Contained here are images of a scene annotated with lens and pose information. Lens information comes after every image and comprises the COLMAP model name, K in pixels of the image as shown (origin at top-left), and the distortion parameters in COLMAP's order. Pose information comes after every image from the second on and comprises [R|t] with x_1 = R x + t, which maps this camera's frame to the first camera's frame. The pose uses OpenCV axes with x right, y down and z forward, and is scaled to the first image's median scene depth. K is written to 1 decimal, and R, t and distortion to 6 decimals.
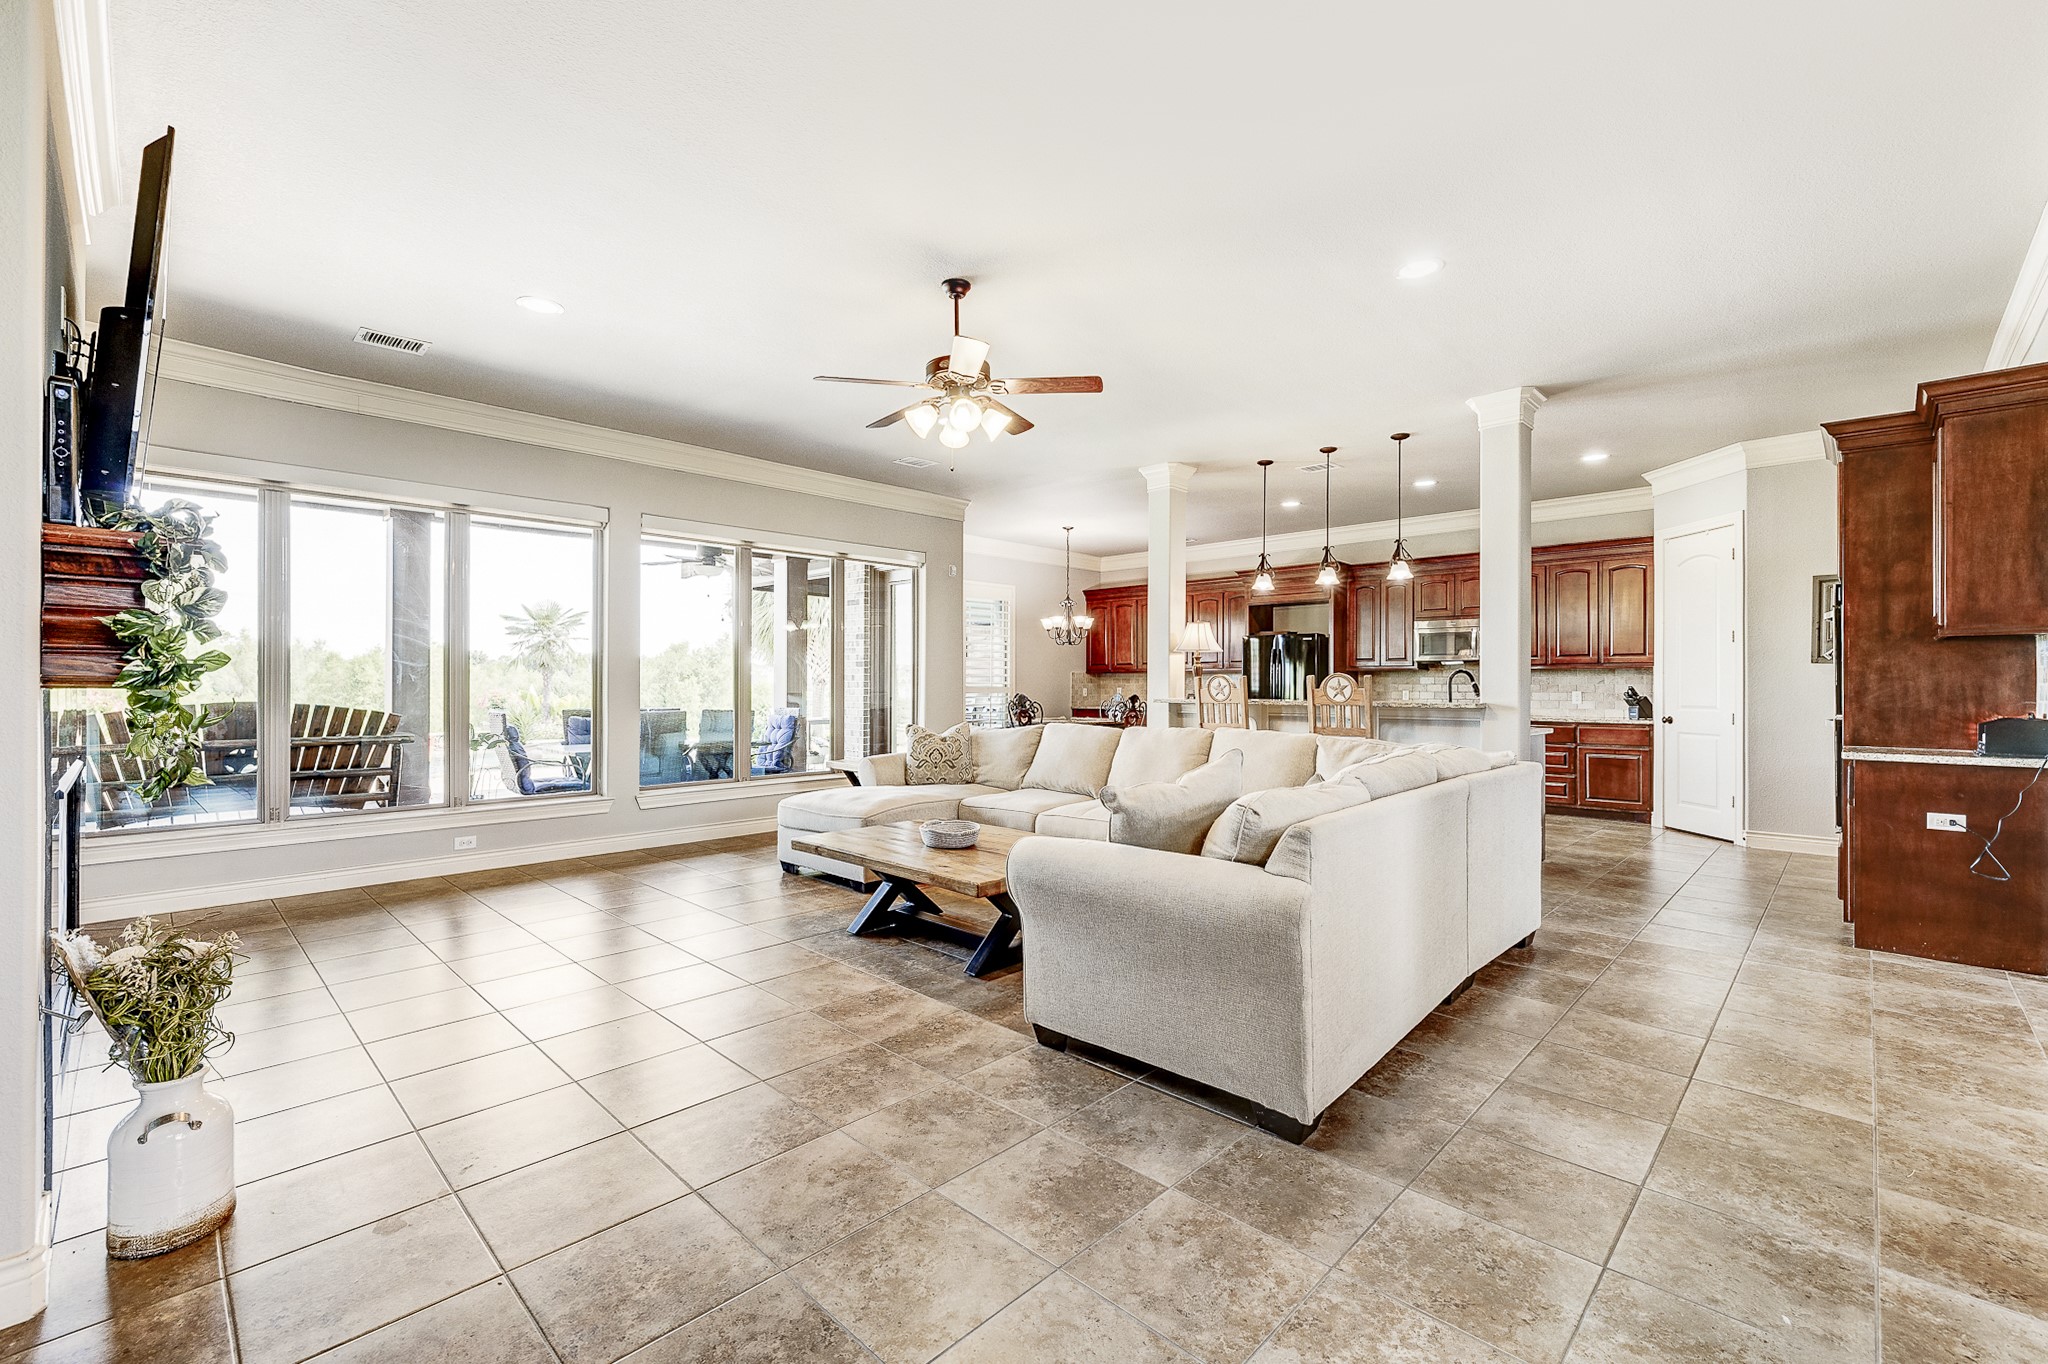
lens RADIAL K [[862.9, 0, 1017.8], [0, 862.9, 682.7], [0, 0, 1]] dist [-0.000861, -0.000021]
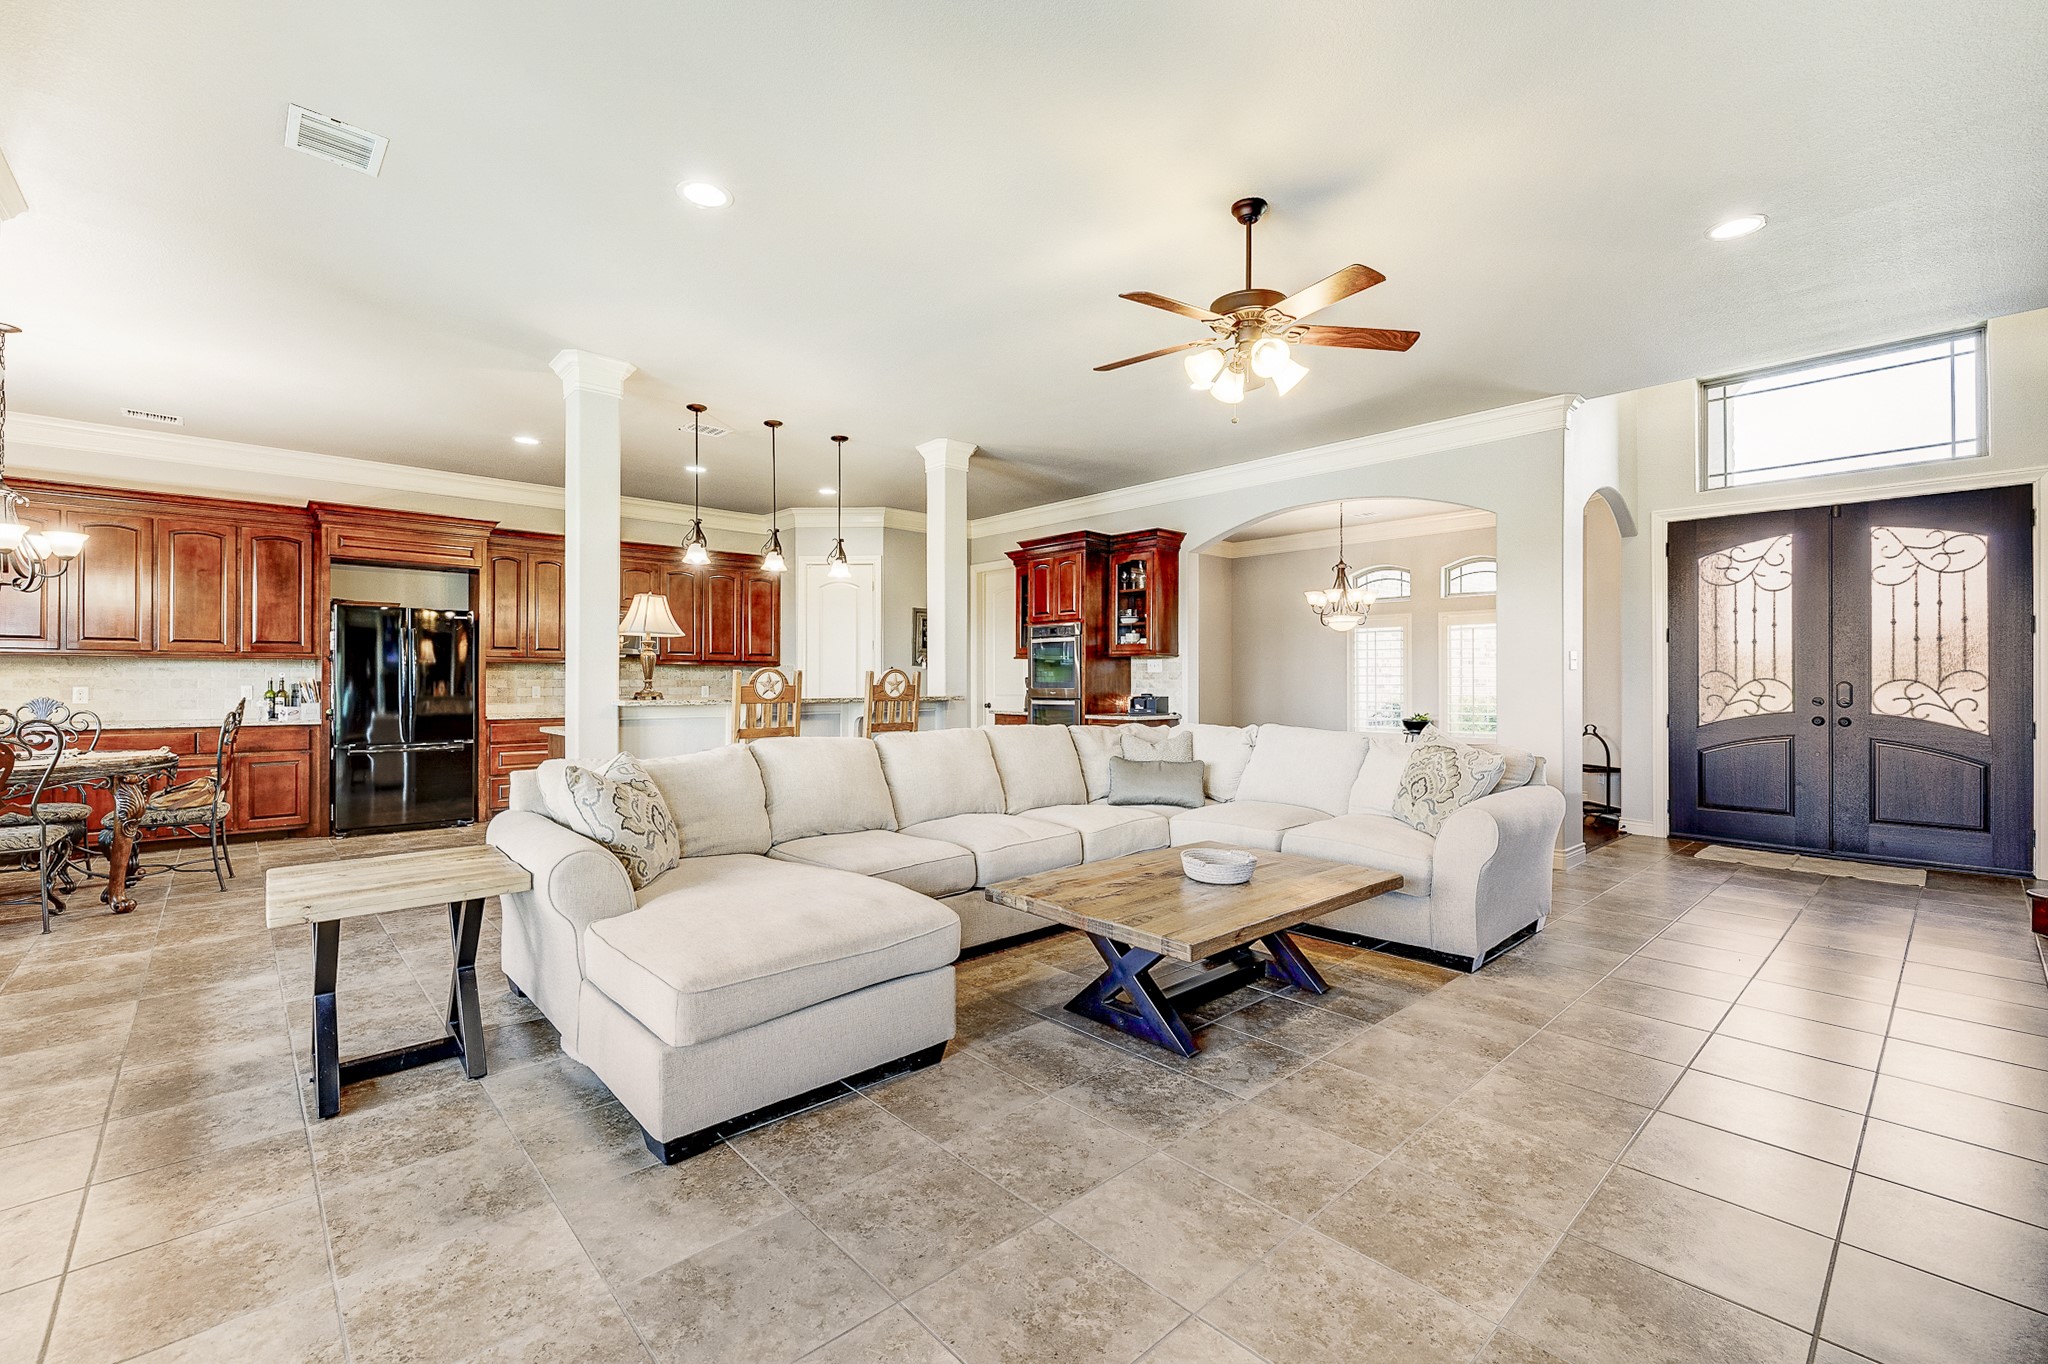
lens RADIAL K [[862.9, 0, 1017.8], [0, 862.9, 682.7], [0, 0, 1]] dist [-0.000861, -0.000021]
pose [[0.062402, -0.004057, 0.998043, -0.930871], [-0.002533, 0.999988, 0.004223, 0.001238], [-0.998048, -0.002792, 0.062391, 1.180176]]
